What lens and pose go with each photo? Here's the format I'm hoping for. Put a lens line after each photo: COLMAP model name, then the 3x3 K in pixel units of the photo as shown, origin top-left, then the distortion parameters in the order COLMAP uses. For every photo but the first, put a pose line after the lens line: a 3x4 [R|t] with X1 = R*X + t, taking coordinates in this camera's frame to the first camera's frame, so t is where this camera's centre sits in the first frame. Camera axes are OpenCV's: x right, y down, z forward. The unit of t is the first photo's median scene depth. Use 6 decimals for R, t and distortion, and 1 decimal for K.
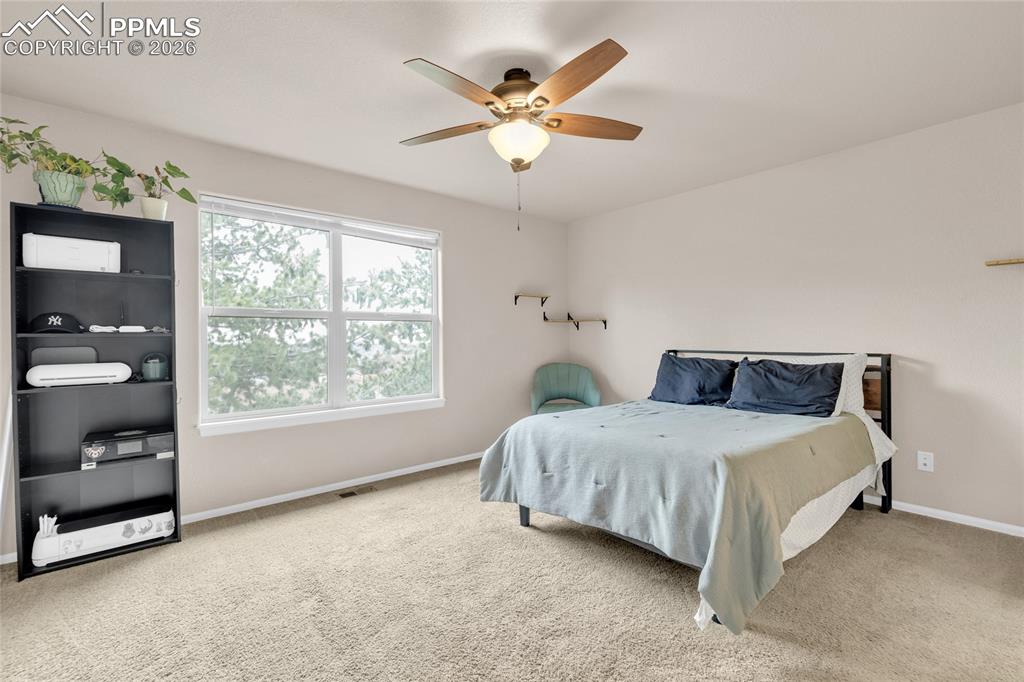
lens RADIAL K [[430.1, 0, 508.1], [0, 430.1, 336.1], [0, 0, 1]] dist [0.000225, 0.000276]
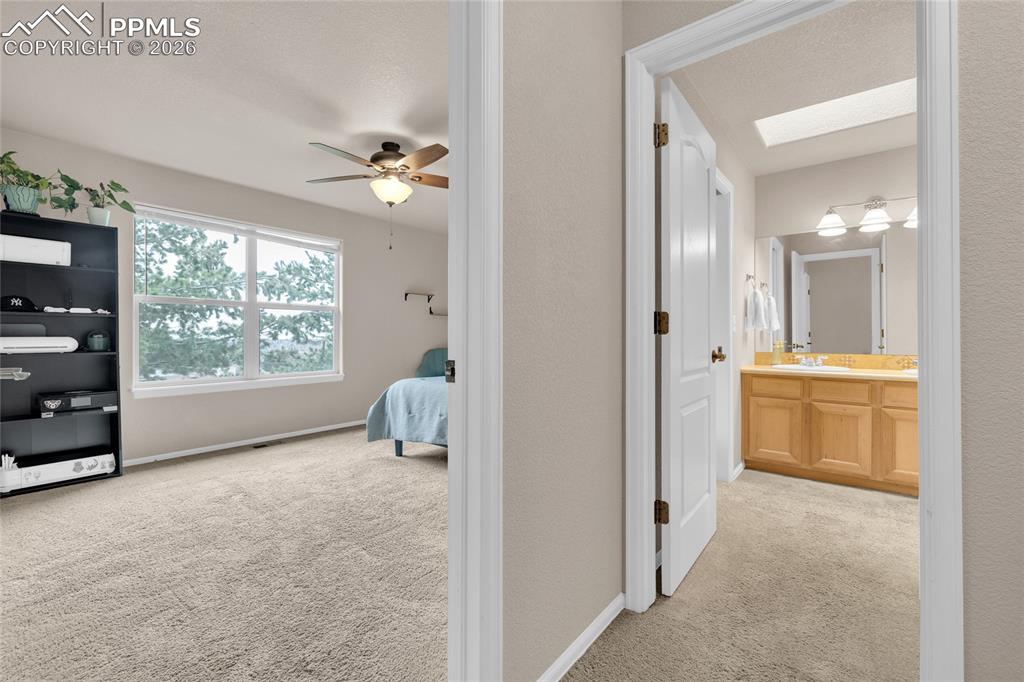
lens RADIAL K [[430.1, 0, 508.1], [0, 430.1, 336.1], [0, 0, 1]] dist [0.000225, 0.000276]
pose [[0.982399, 0.010518, 0.186496, 0.131067], [-0.011366, 0.999929, 0.003481, 0.040095], [-0.186446, -0.005539, 0.982450, -0.480333]]
